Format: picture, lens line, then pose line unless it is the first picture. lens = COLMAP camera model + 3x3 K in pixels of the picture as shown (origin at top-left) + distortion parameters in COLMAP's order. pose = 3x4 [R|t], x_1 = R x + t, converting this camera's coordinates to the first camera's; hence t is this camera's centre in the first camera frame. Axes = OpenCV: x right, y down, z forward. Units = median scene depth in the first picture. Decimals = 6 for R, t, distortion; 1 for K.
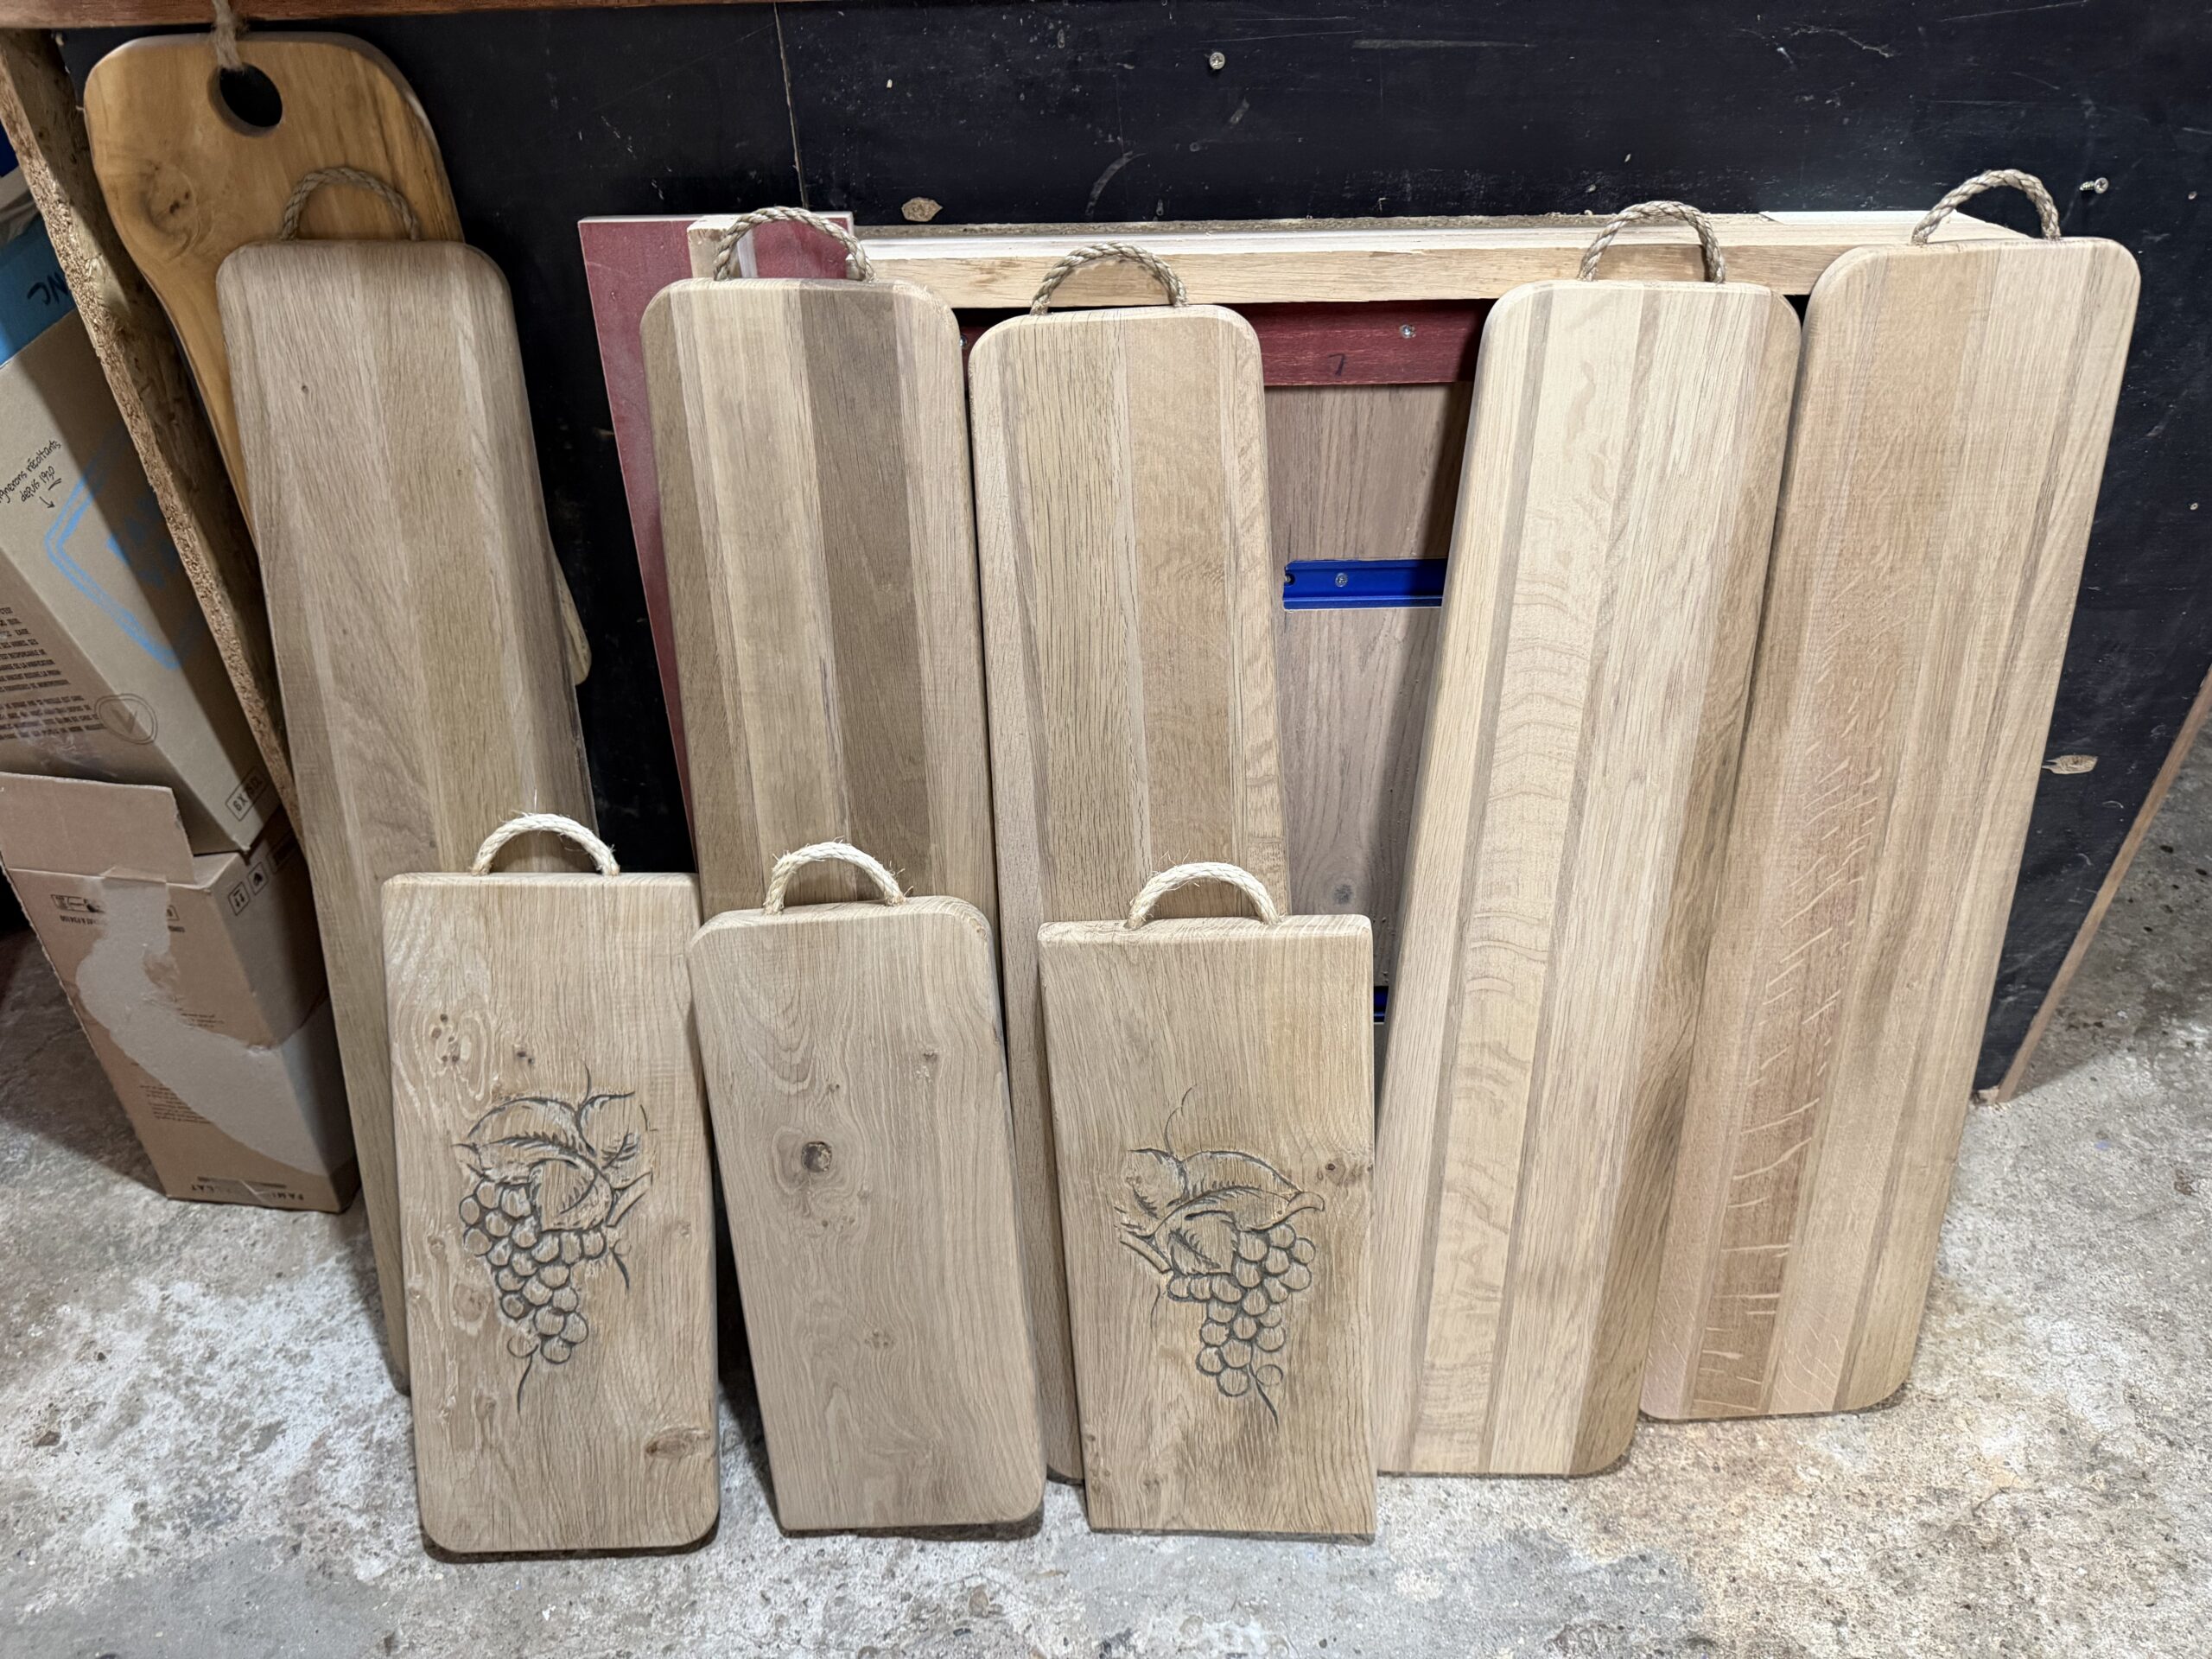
lens RADIAL K [[1577.5, 0, 1109.9], [0, 1577.5, 838.3], [0, 0, 1]] dist [-0.013998, -0.009355]
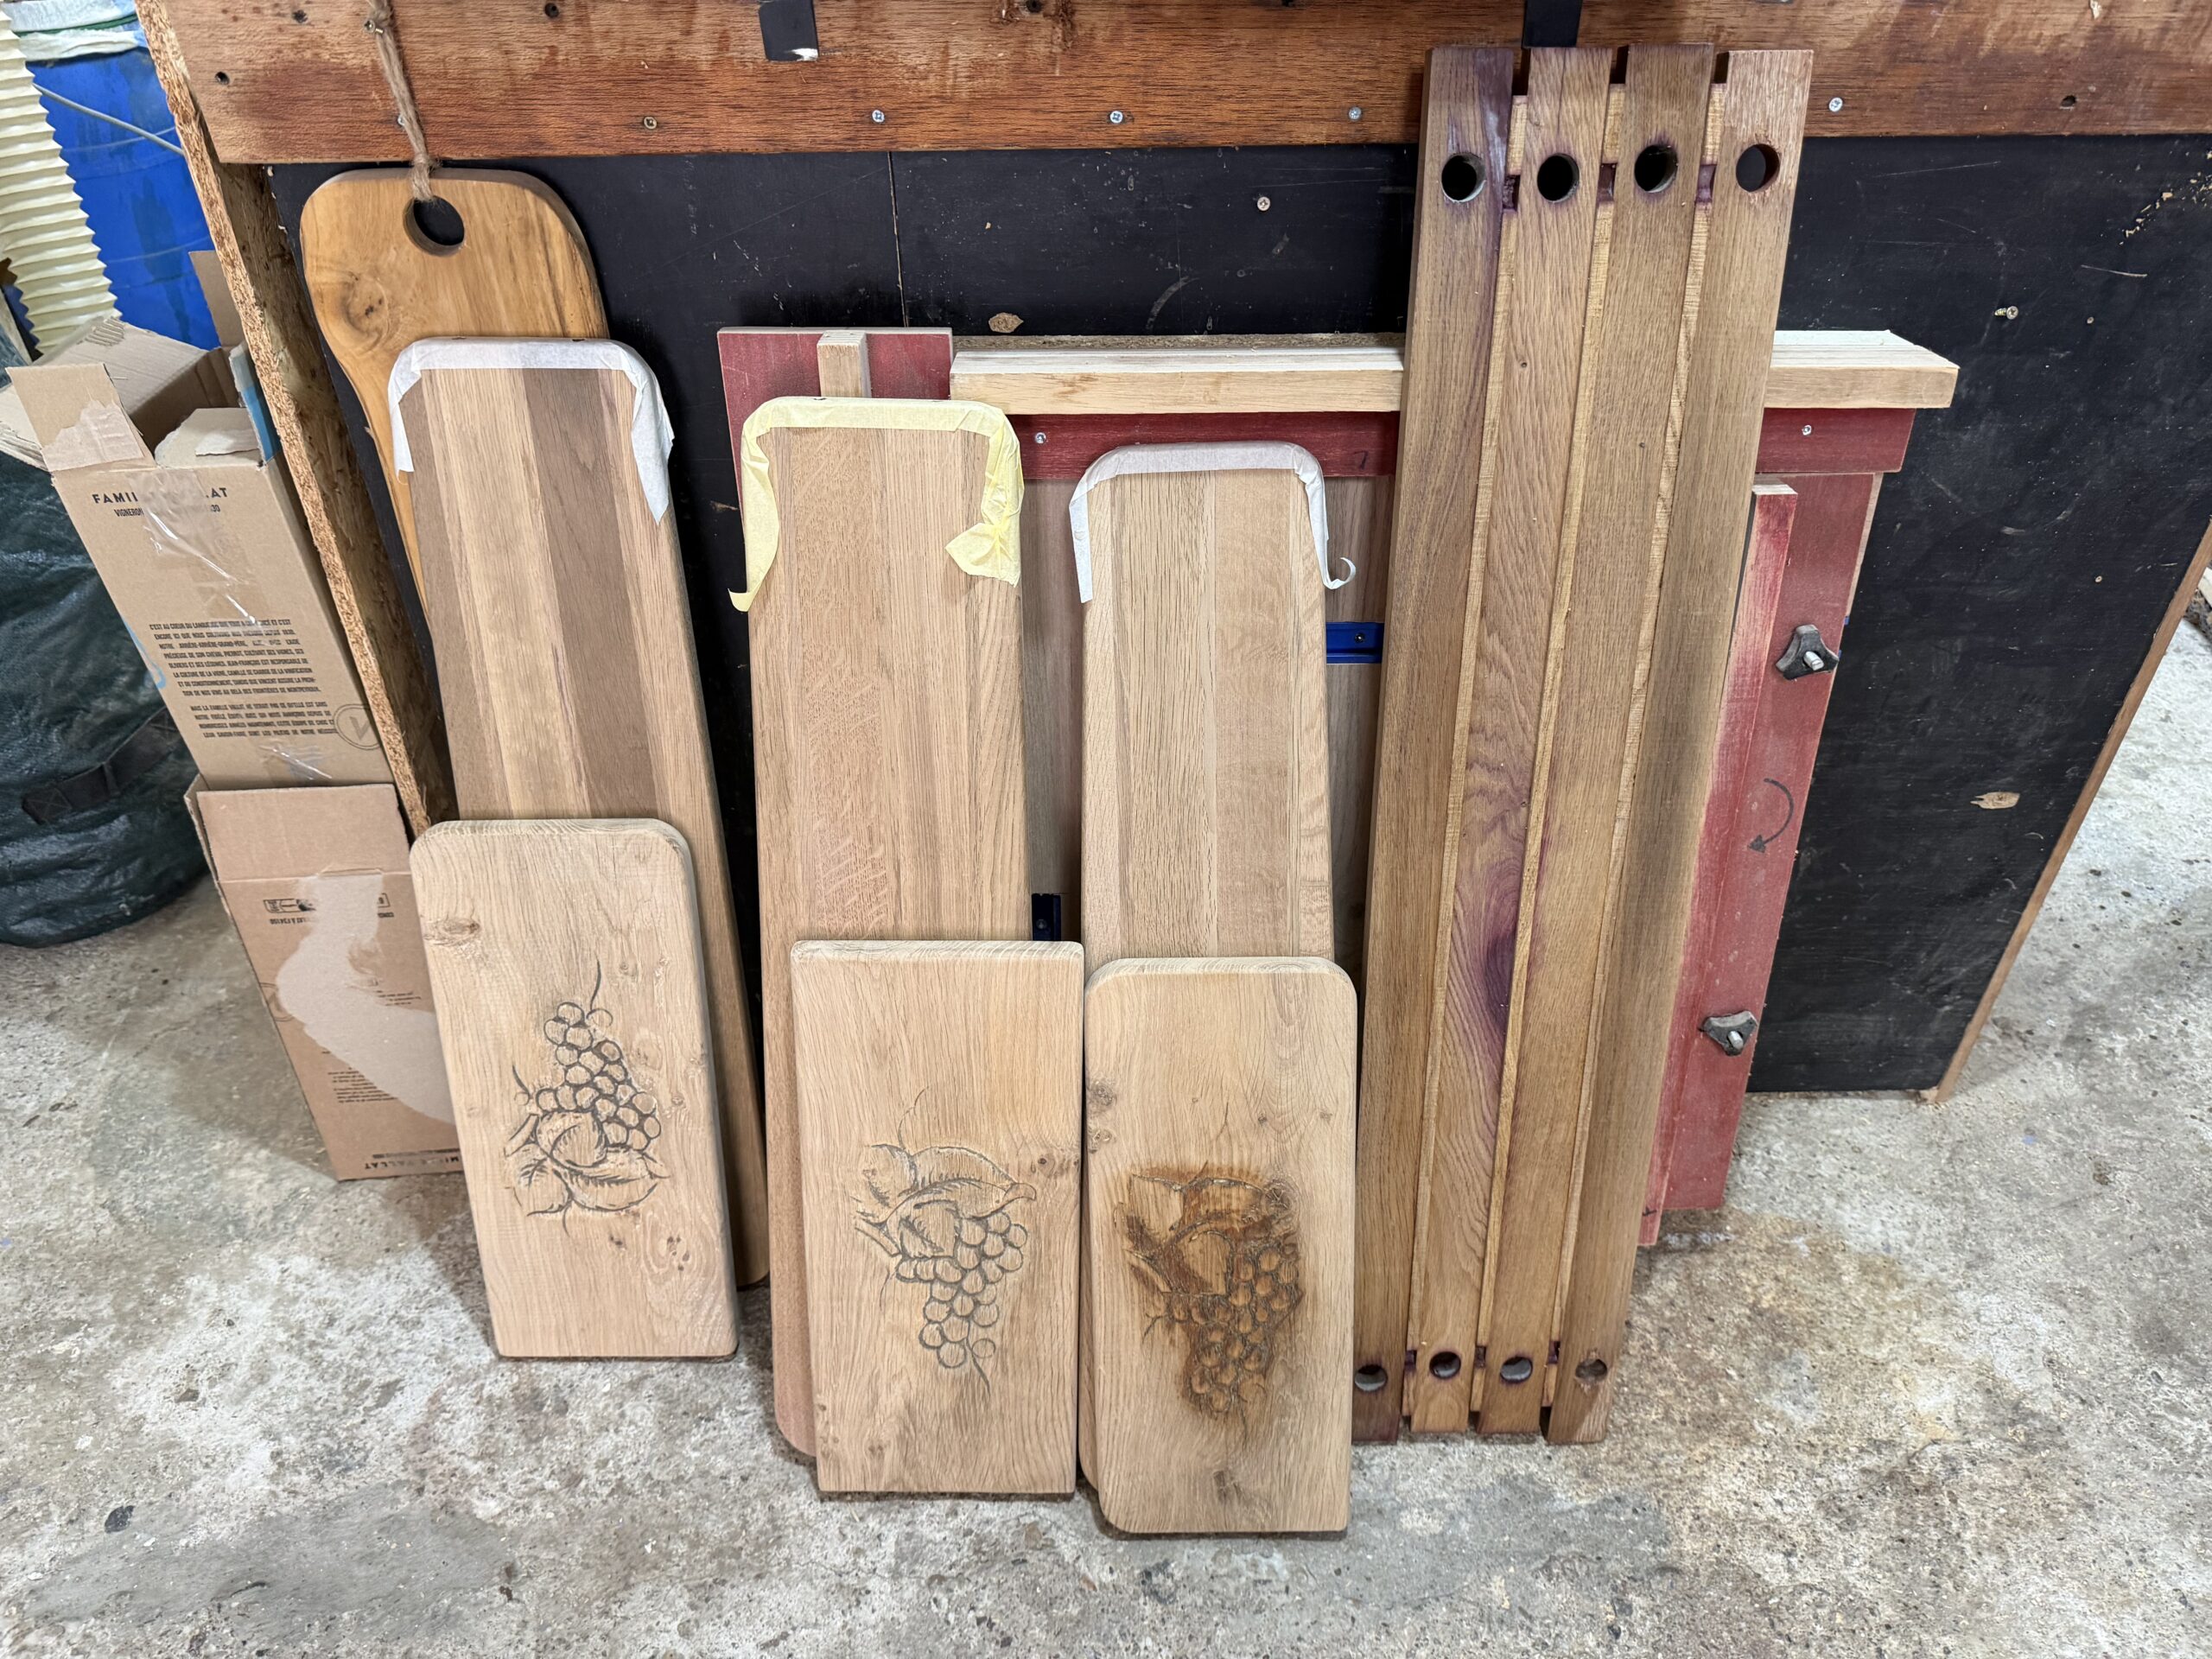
lens RADIAL K [[1577.5, 0, 1102.4], [0, 1577.5, 828.3], [0, 0, 1]] dist [-0.013998, -0.009355]
pose [[0.999902, 0.006918, 0.012188, -0.050317], [-0.006764, 0.999898, -0.012559, -0.009328], [-0.012274, 0.012475, 0.999847, -0.136356]]
